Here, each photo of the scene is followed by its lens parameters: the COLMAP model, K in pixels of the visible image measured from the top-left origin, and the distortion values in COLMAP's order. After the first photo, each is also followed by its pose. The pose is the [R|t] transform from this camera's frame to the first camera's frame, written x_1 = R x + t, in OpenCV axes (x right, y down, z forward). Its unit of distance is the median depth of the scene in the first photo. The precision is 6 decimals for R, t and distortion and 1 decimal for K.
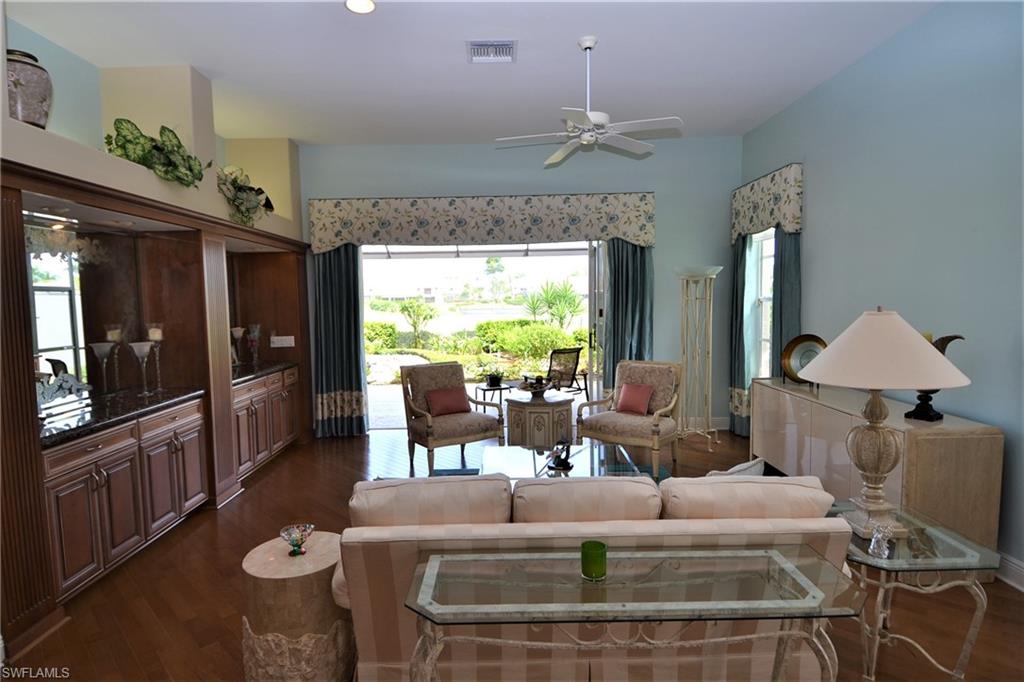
lens RADIAL K [[543.3, 0, 501.2], [0, 543.3, 336.2], [0, 0, 1]] dist [0.051409, -0.055646]
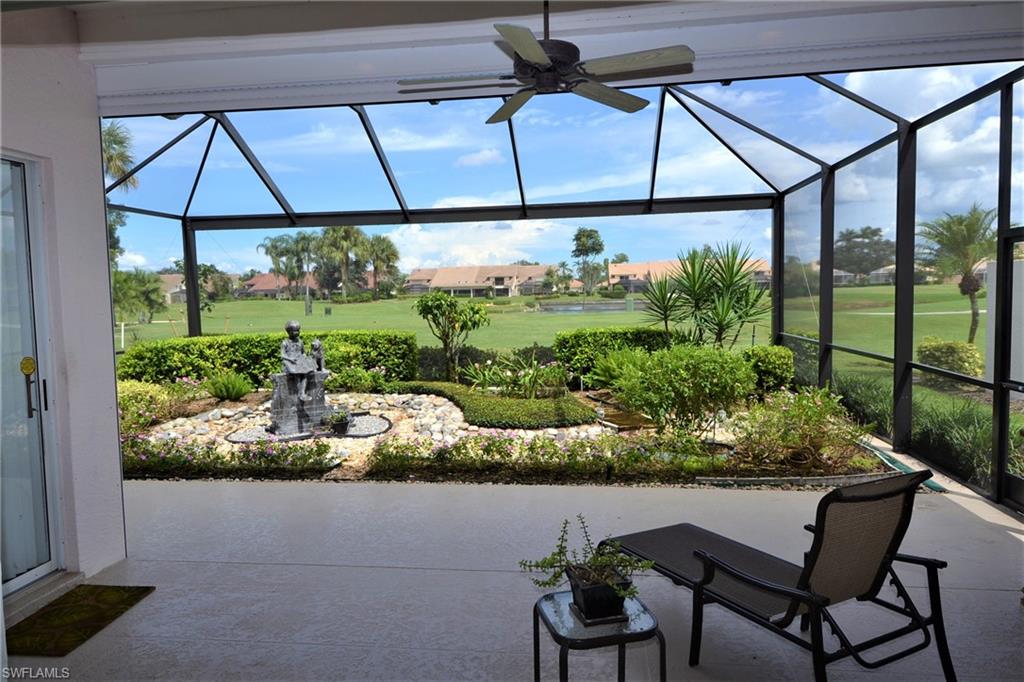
lens RADIAL K [[682.9, 0, 503.8], [0, 682.9, 337.4], [0, 0, 1]] dist [0.044957, -0.002547]
pose [[0.991430, 0.004076, -0.130574, -0.020594], [-0.004104, 0.999992, 0.000053, -0.057388], [0.130573, 0.000483, 0.991439, 0.810783]]
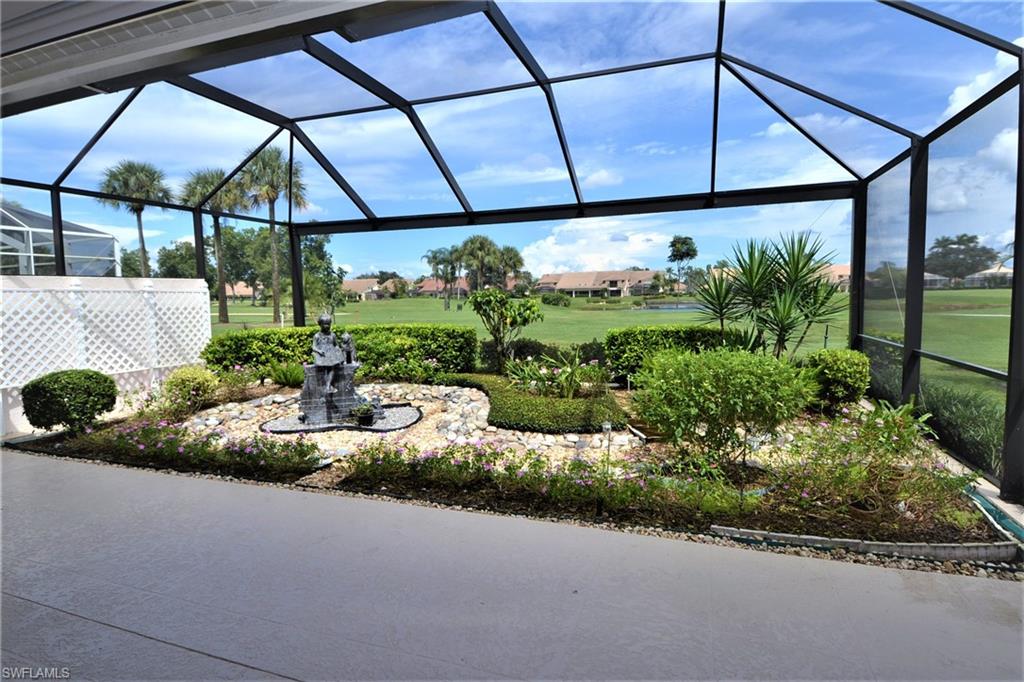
lens RADIAL K [[543.3, 0, 501.2], [0, 543.3, 336.2], [0, 0, 1]] dist [0.051409, -0.055646]
pose [[0.940879, 0.026949, -0.337669, 0.107710], [-0.022908, 0.999610, 0.015947, -0.070362], [0.337967, -0.007269, 0.941130, 1.184575]]
